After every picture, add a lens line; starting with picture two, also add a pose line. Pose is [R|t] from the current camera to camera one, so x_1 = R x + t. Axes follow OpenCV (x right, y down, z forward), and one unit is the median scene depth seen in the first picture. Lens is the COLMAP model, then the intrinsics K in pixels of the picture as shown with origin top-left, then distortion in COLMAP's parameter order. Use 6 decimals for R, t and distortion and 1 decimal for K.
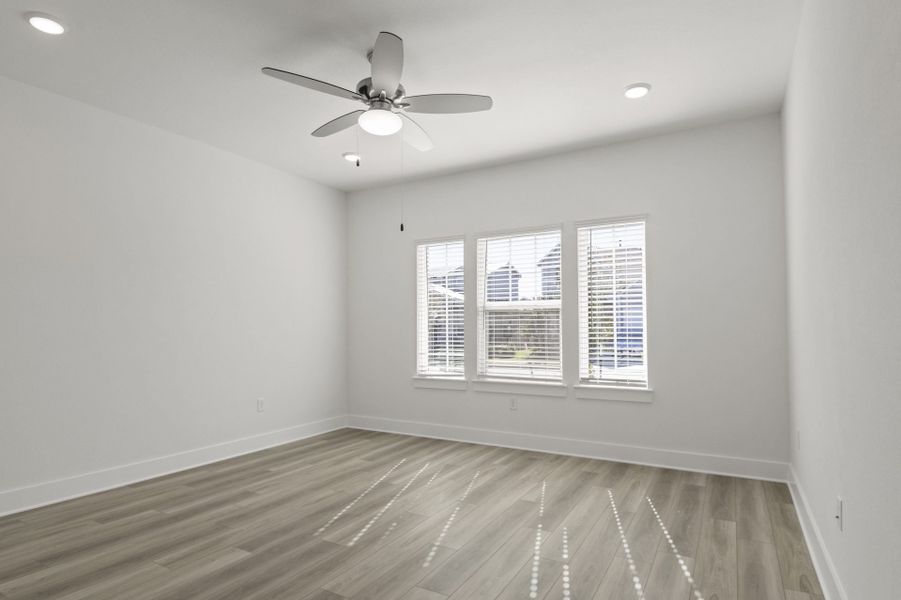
lens RADIAL K [[491.1, 0, 460.0], [0, 491.1, 326.3], [0, 0, 1]] dist [0.031744, -0.045305]
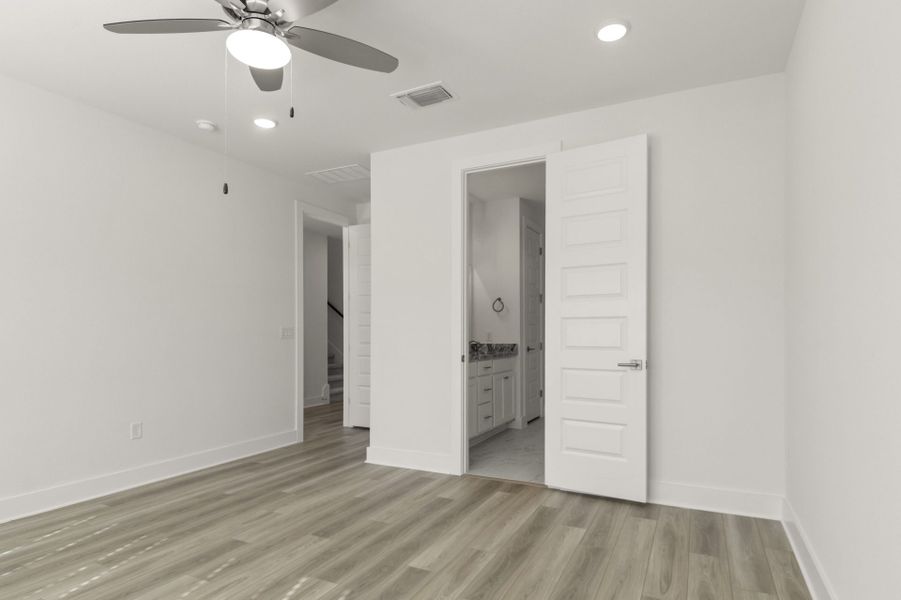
lens RADIAL K [[491.1, 0, 460.0], [0, 491.1, 326.3], [0, 0, 1]] dist [0.031744, -0.045305]
pose [[-0.998384, 0.006861, -0.056415, -0.472319], [0.007972, 0.999778, -0.019486, 0.011150], [0.056269, -0.019904, -0.998217, 1.982381]]
